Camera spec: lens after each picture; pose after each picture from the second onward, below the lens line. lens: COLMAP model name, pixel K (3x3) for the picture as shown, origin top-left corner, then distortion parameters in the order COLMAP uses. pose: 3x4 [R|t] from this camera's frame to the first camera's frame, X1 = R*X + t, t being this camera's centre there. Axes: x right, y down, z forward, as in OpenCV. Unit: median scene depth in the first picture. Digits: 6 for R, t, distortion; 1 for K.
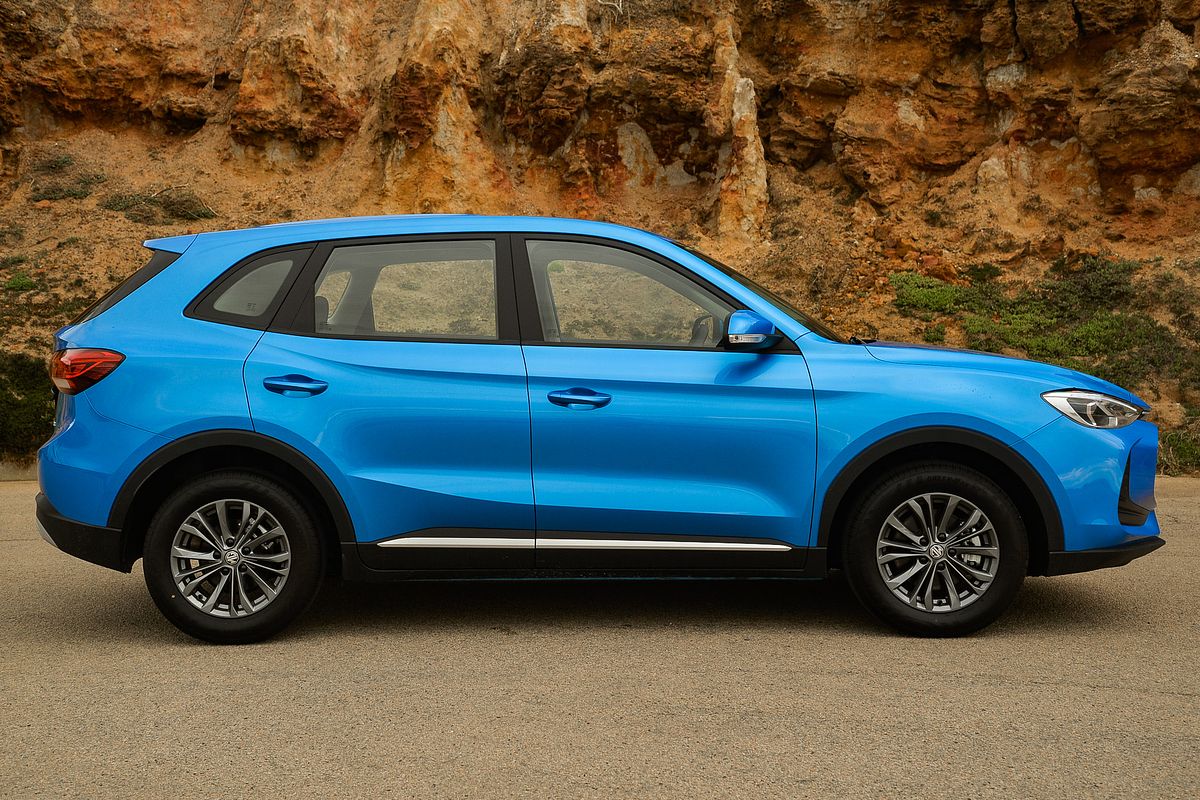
lens RADIAL K [[1655.4, 0, 596.7], [0, 1655.4, 402.3], [0, 0, 1]] dist [0.225549, 0.000000]
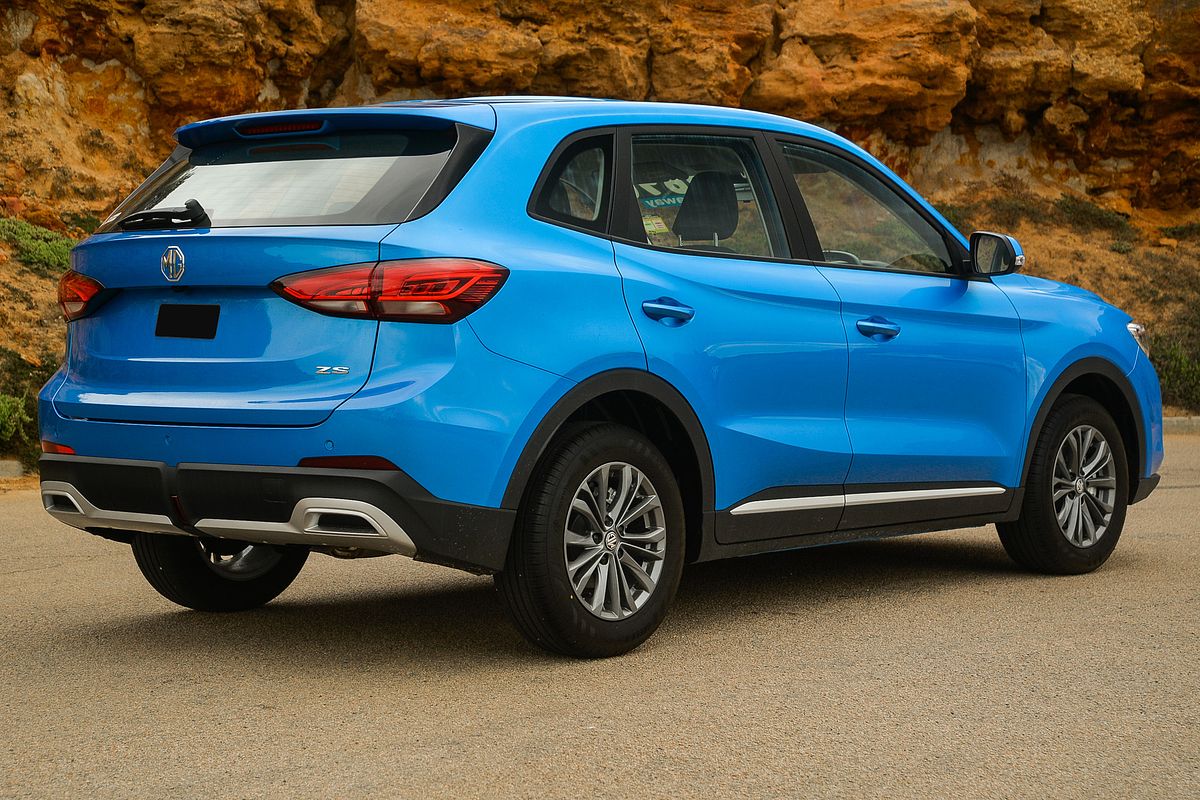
lens RADIAL K [[2157.7, 0, 599.9], [0, 2157.7, 400.8], [0, 0, 1]] dist [0.574575, 0.000000]
pose [[0.659776, -0.024037, 0.751078, -0.376858], [0.036029, 0.999351, 0.000333, 0.011751], [-0.750598, 0.026841, 0.660214, 0.143727]]
